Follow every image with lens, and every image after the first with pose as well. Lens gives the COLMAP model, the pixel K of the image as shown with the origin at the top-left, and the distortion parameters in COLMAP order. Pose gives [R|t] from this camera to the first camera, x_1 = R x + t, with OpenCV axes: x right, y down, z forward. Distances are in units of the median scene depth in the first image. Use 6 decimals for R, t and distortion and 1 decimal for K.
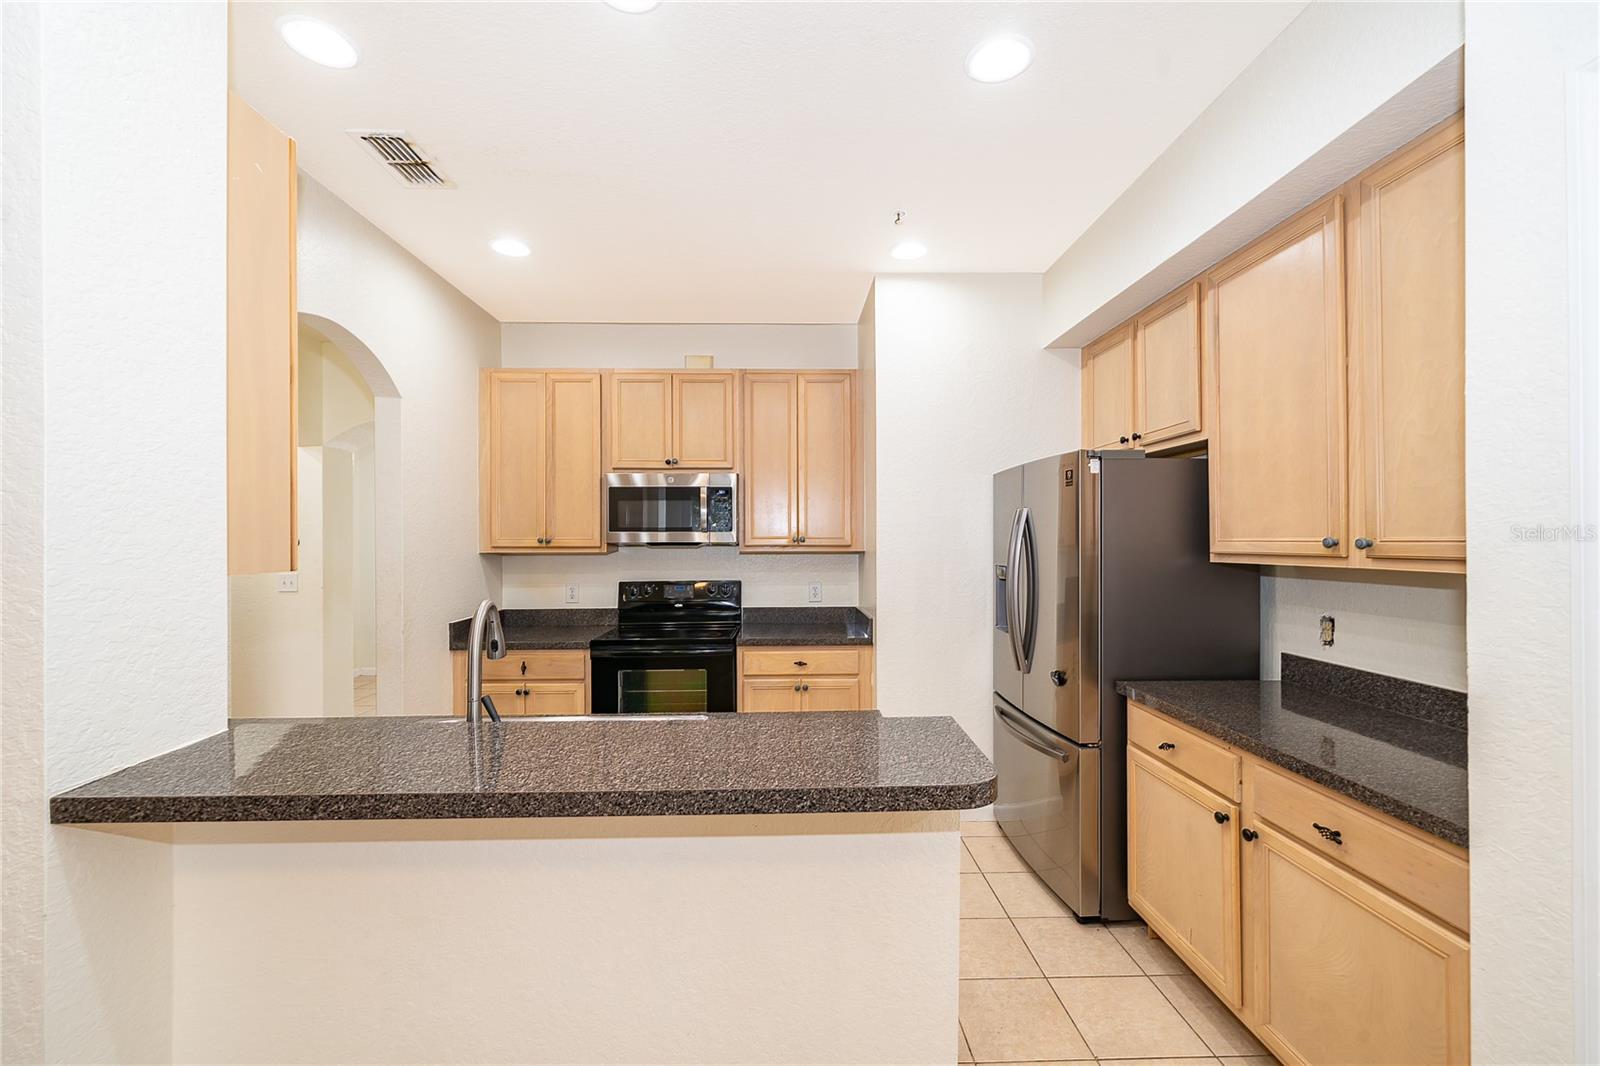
lens RADIAL K [[652.3, 0, 792.5], [0, 652.3, 531.2], [0, 0, 1]] dist [-0.003624, 0.000820]
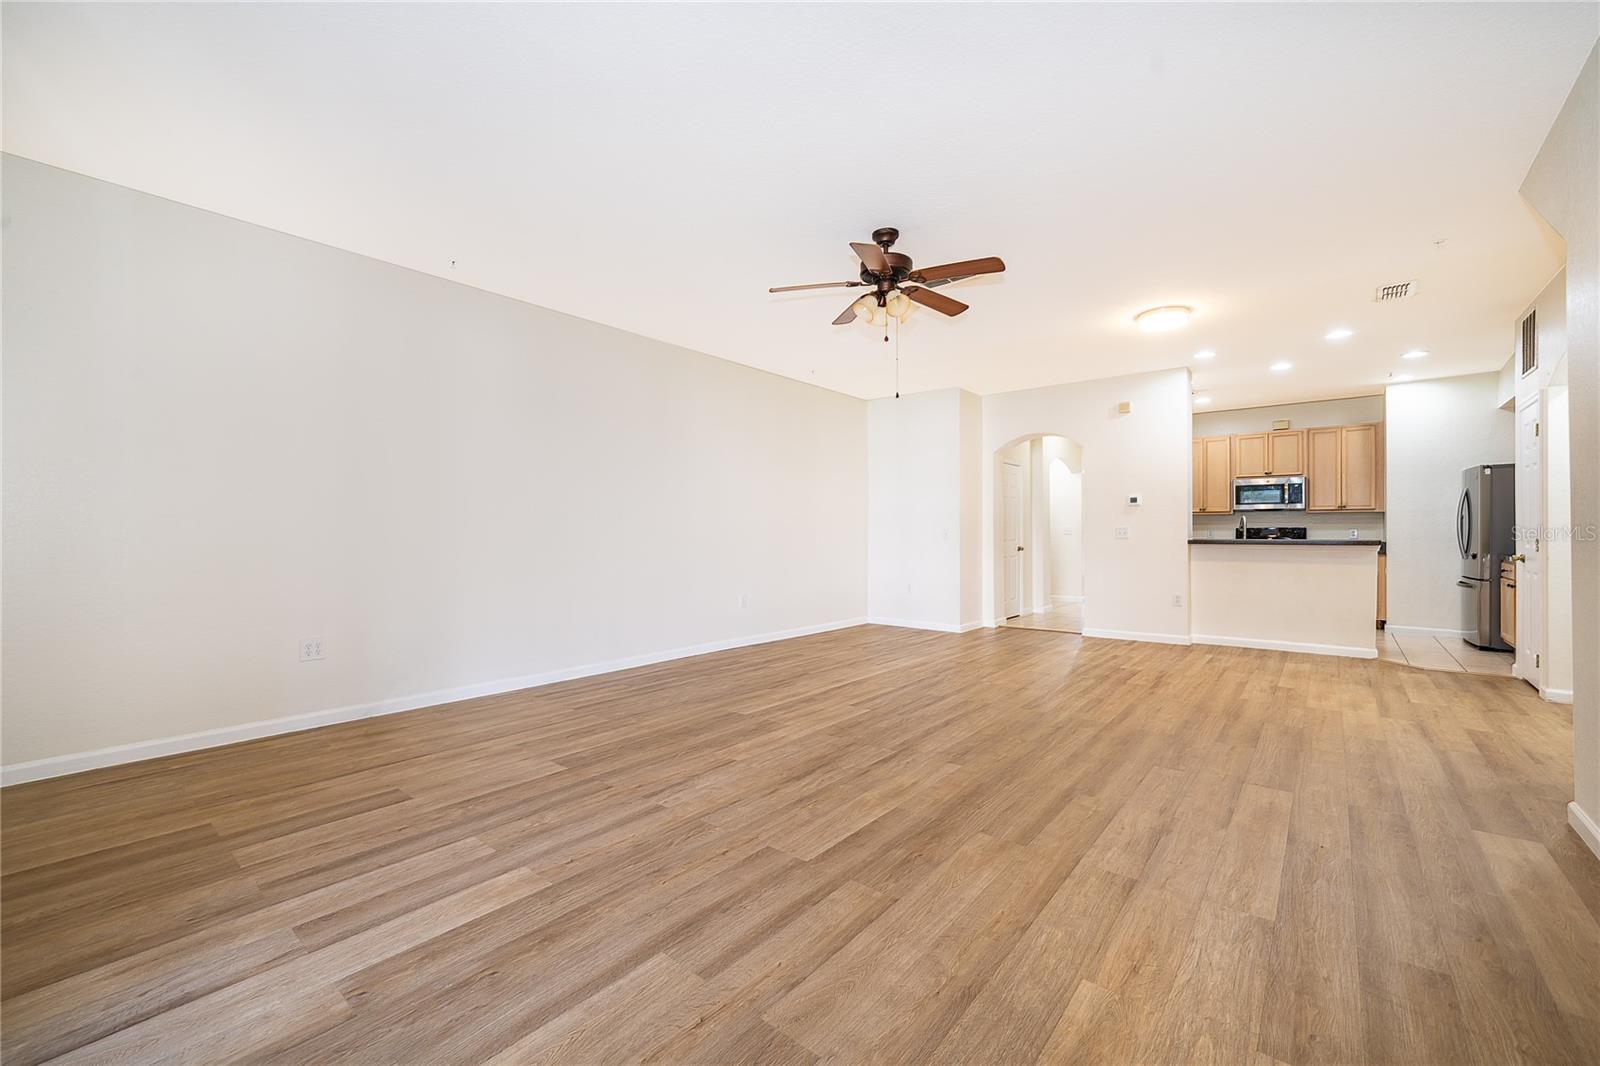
lens RADIAL K [[652.3, 0, 803.2], [0, 652.3, 529.8], [0, 0, 1]] dist [-0.003624, 0.000820]
pose [[0.761618, -0.001106, -0.648025, 0.050686], [0.007031, 0.999954, 0.006557, 0.067118], [0.647988, -0.009550, 0.761591, -1.900975]]
